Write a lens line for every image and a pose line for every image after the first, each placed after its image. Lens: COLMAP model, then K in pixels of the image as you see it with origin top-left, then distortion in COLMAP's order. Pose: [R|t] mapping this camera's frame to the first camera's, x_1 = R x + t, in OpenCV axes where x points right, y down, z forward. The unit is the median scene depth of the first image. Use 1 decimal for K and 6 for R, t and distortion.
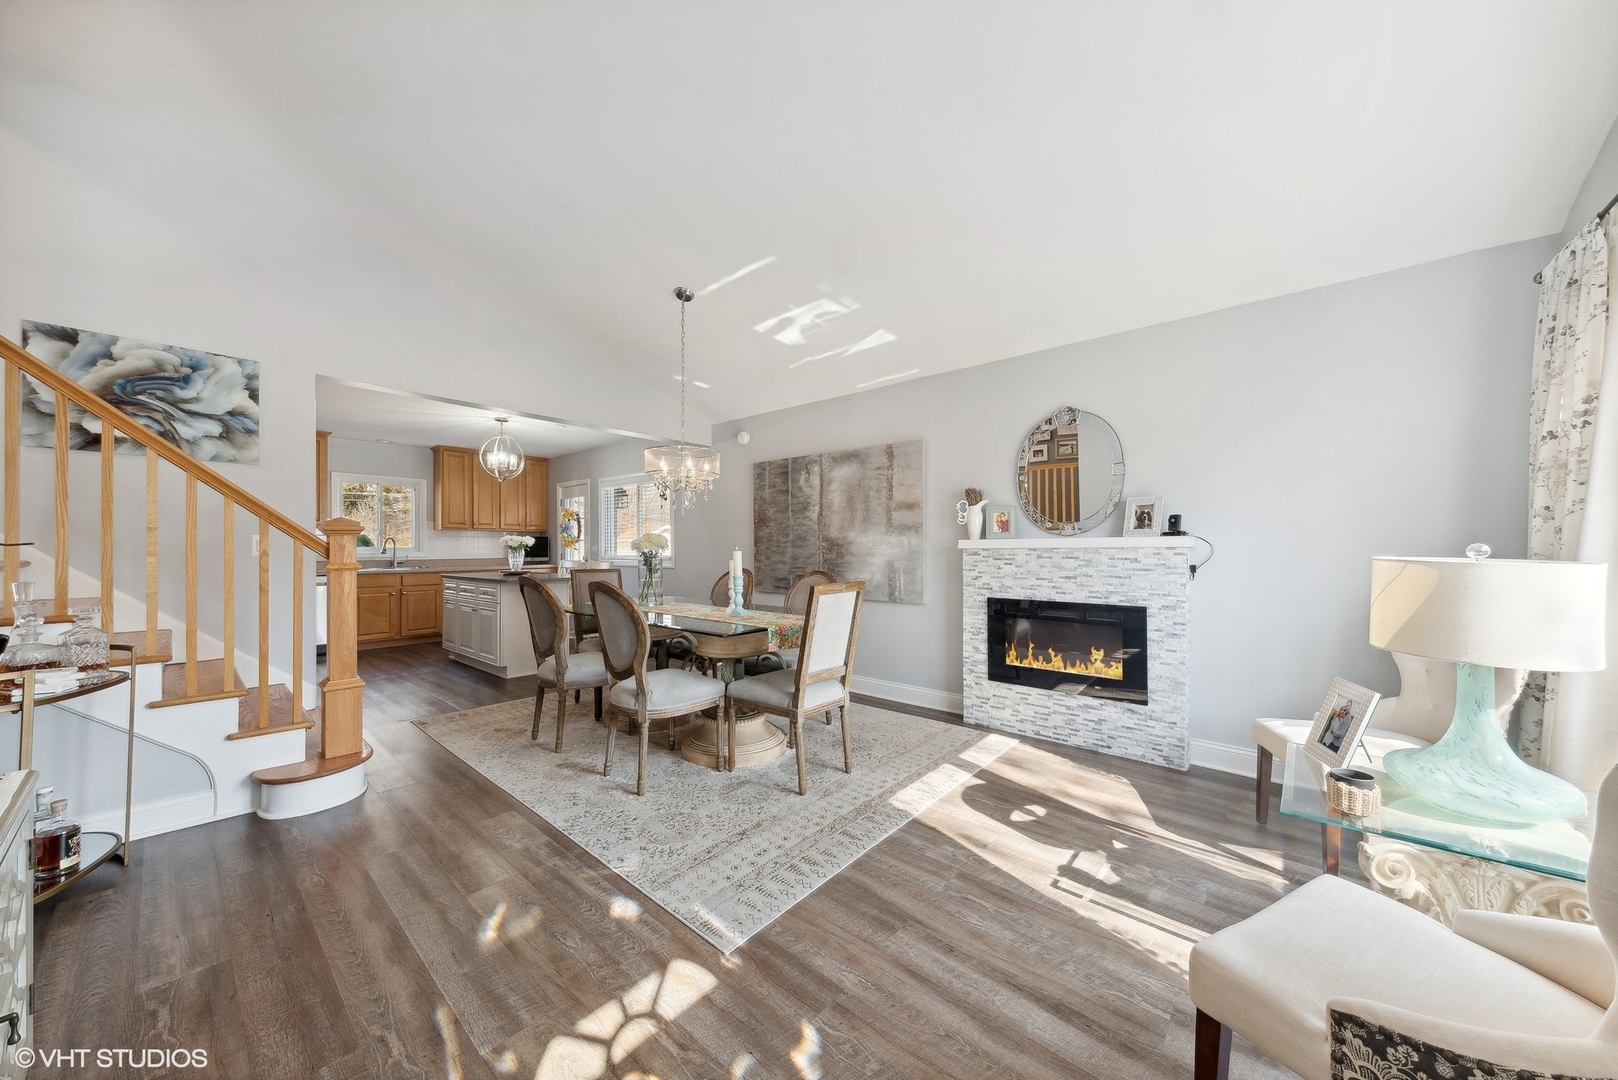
lens RADIAL K [[567.5, 0, 809.0], [0, 567.5, 540.0], [0, 0, 1]] dist [-0.000573, -0.000152]
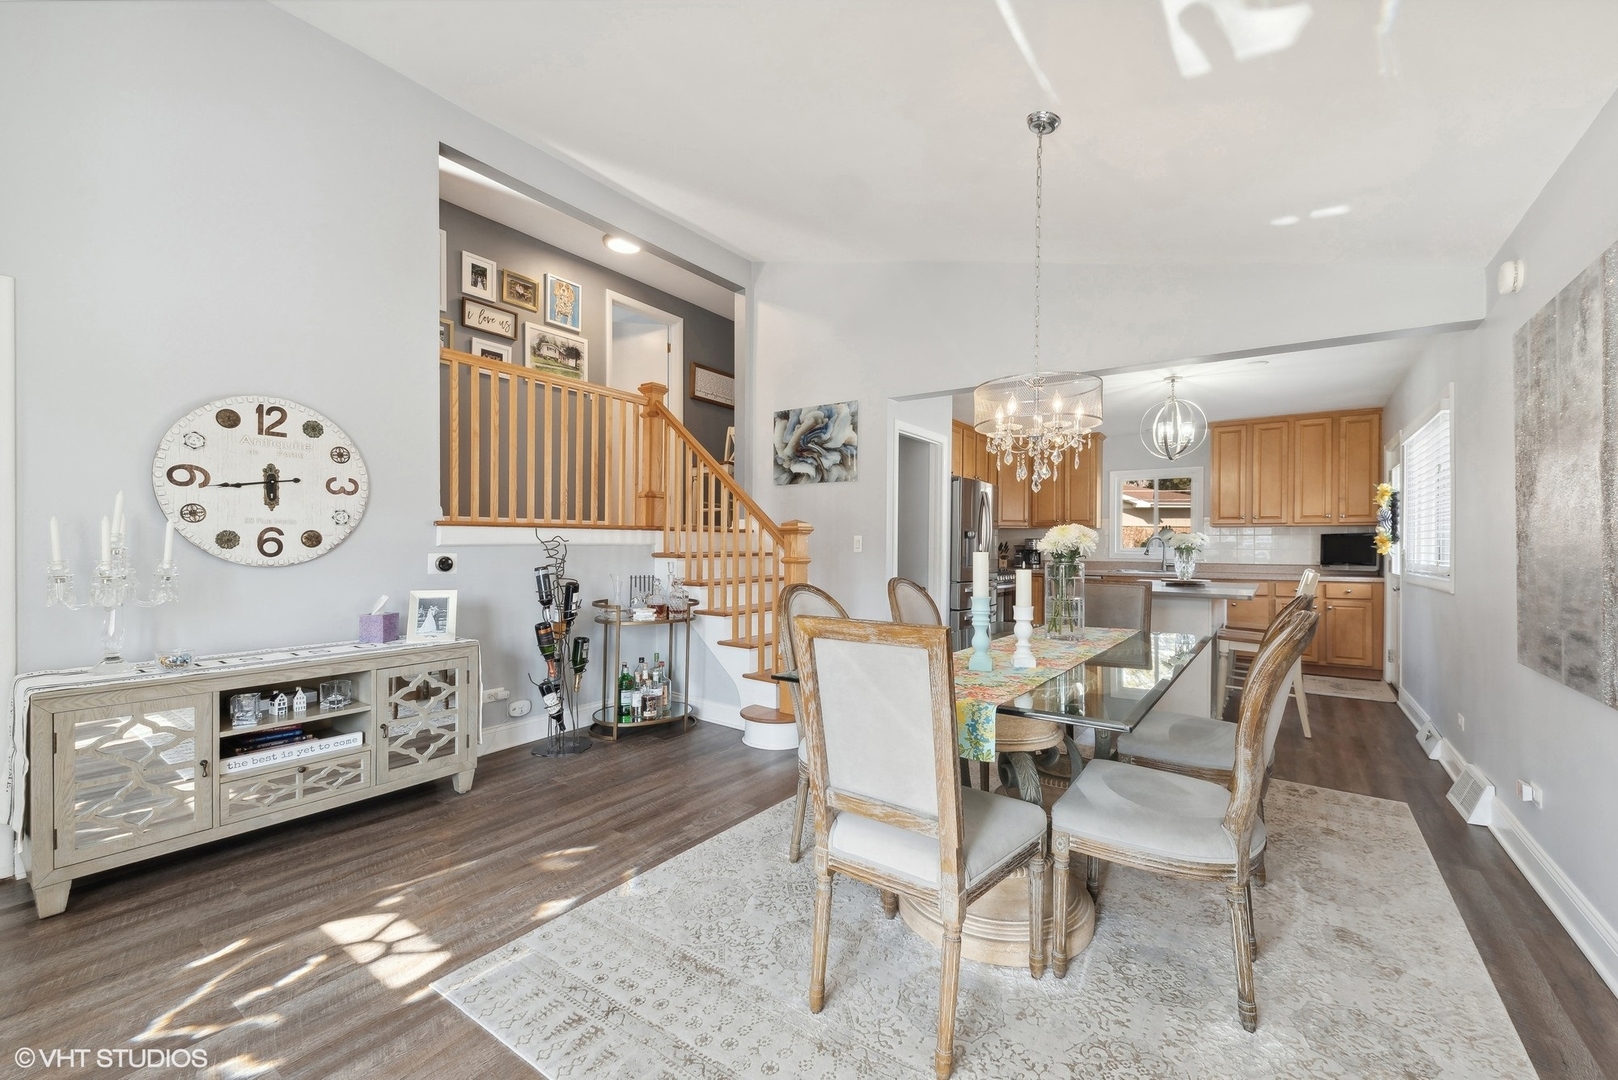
lens RADIAL K [[643.7, 0, 806.1], [0, 643.7, 544.6], [0, 0, 1]] dist [0.011488, -0.007786]
pose [[0.095783, -0.000405, -0.995402, 0.511697], [0.003900, 0.999992, -0.000031, 0.012450], [0.995395, -0.003879, 0.095784, 0.812635]]
